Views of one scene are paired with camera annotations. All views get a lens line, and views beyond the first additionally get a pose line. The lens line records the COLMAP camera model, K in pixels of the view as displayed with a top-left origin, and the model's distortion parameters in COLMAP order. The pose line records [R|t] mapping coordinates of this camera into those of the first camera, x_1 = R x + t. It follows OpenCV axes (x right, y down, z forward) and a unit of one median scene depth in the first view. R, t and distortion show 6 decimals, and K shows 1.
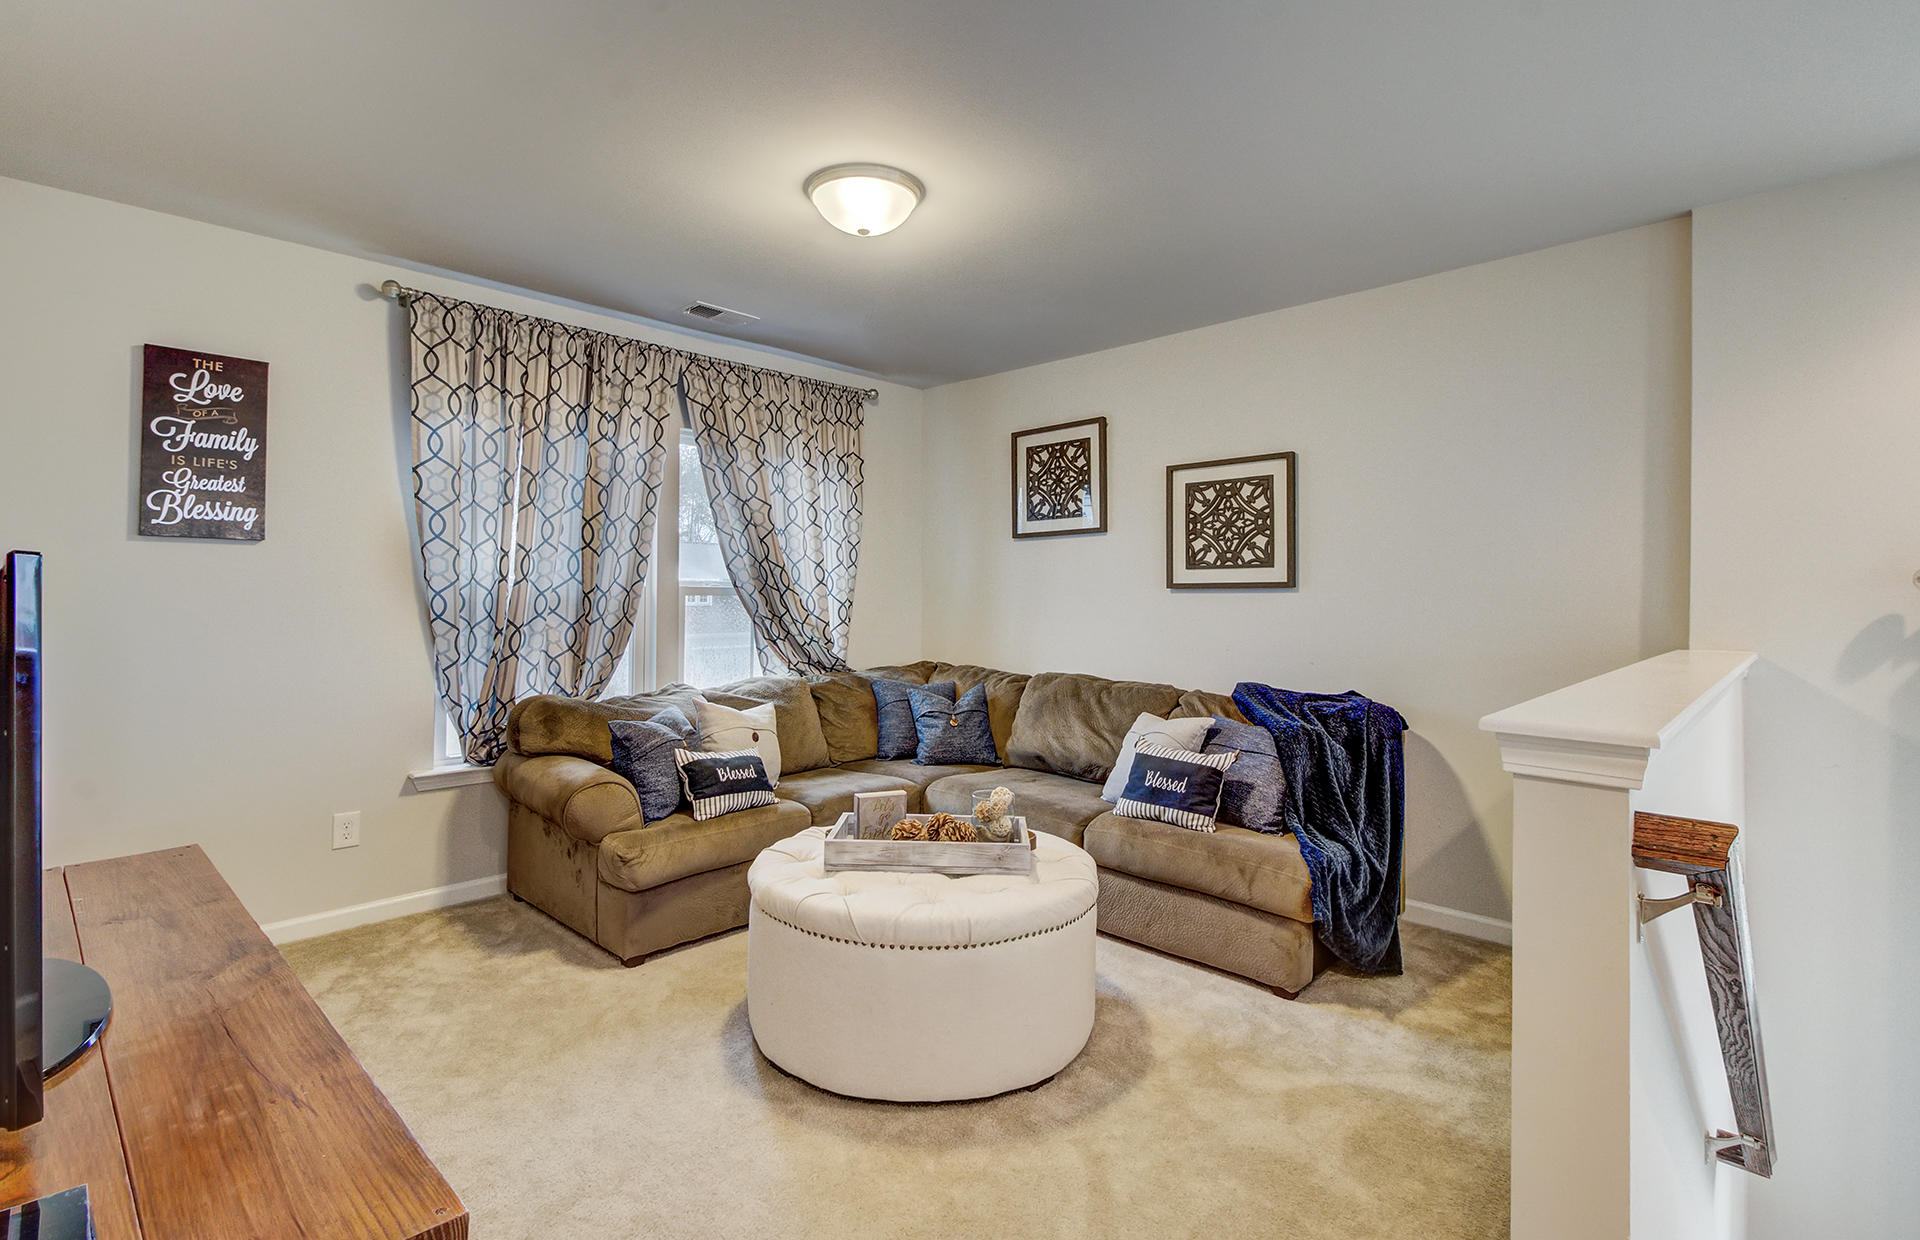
lens RADIAL K [[890.9, 0, 960.0], [0, 890.9, 630.9], [0, 0, 1]] dist [0.001741, 0.000028]
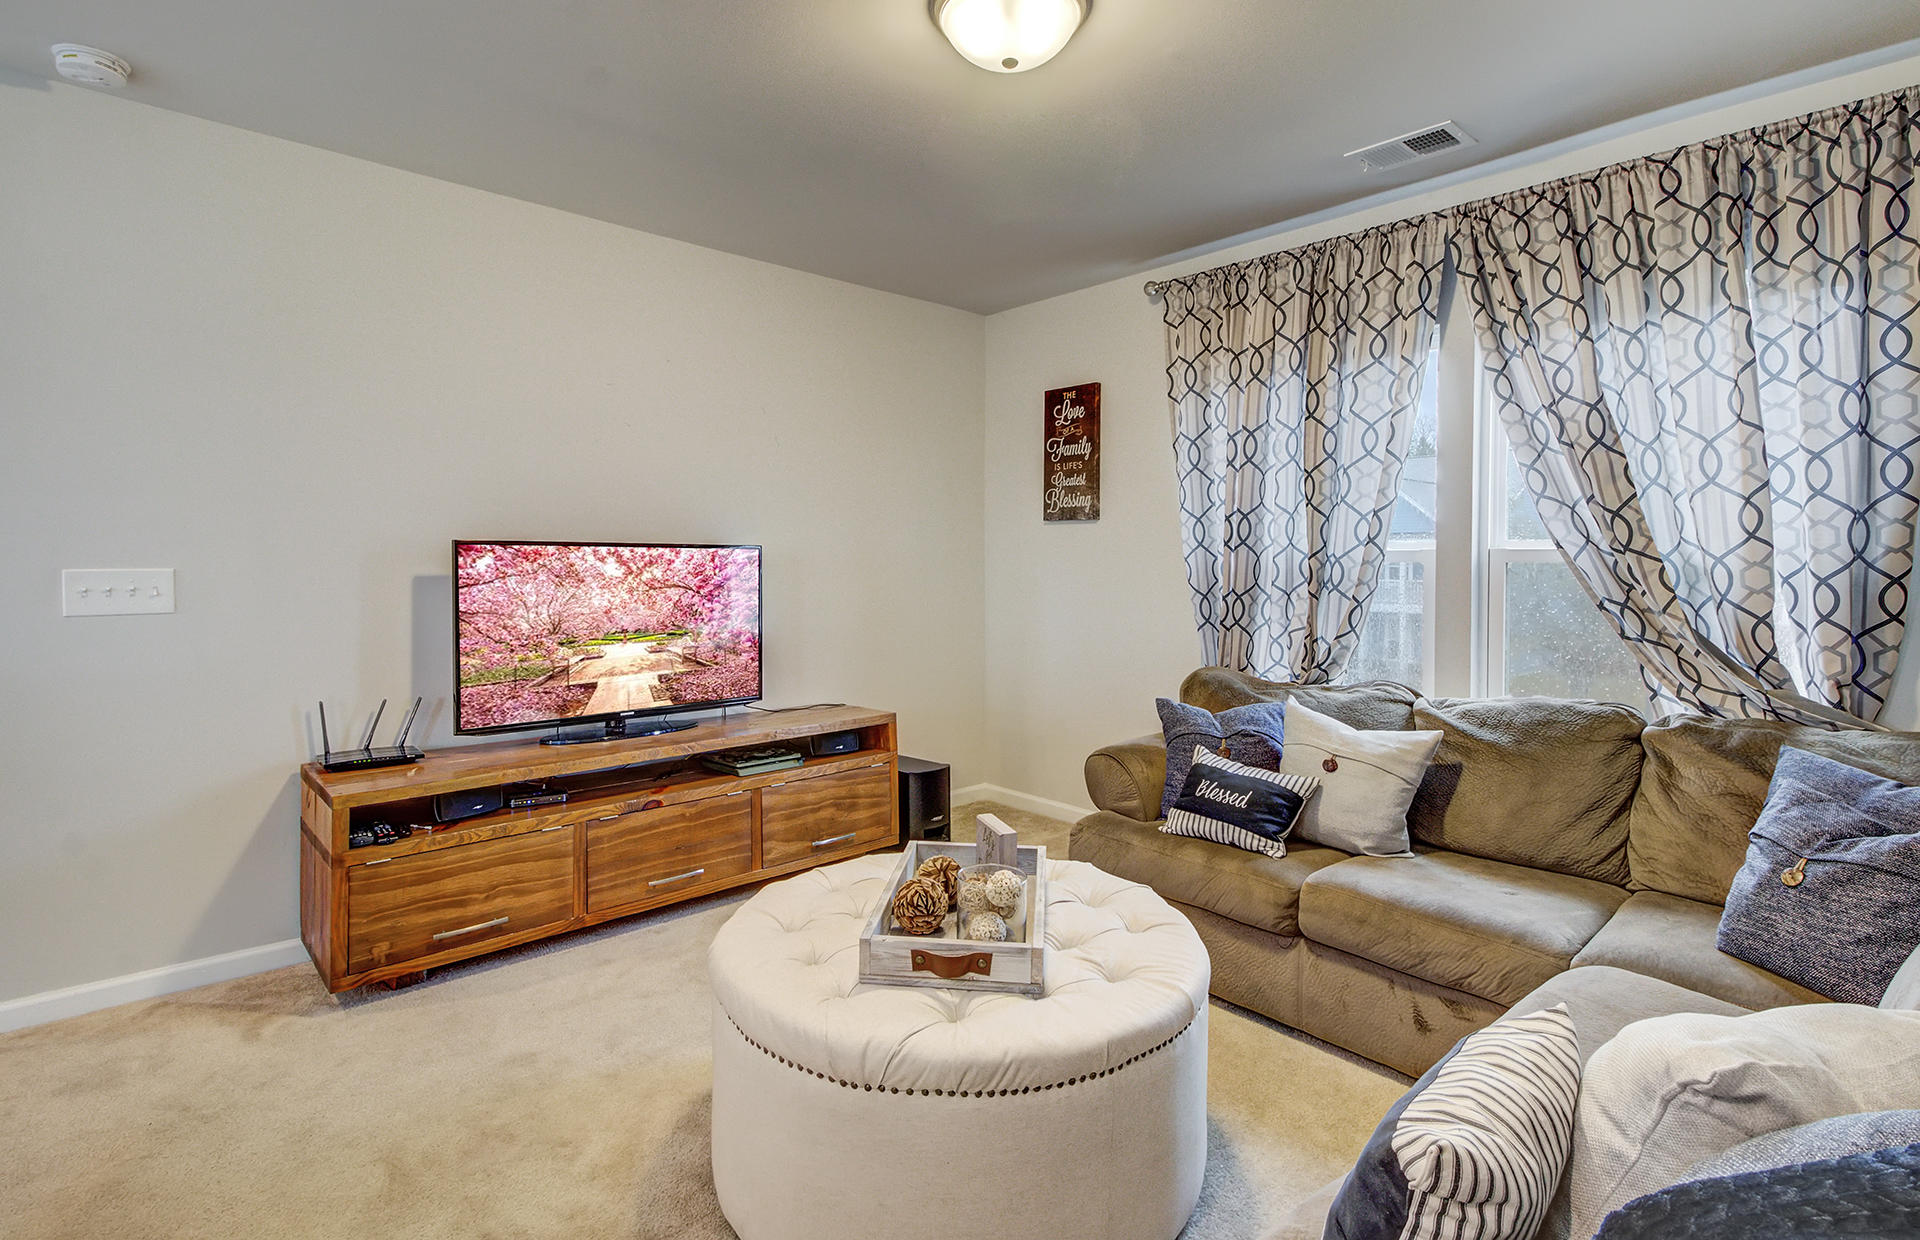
lens RADIAL K [[890.9, 0, 960.0], [0, 890.9, 630.9], [0, 0, 1]] dist [0.001741, 0.000028]
pose [[-0.065007, 0.078665, -0.994779, 0.565520], [-0.046784, 0.995551, 0.081784, -0.037089], [0.996788, 0.051856, -0.061037, 0.911440]]
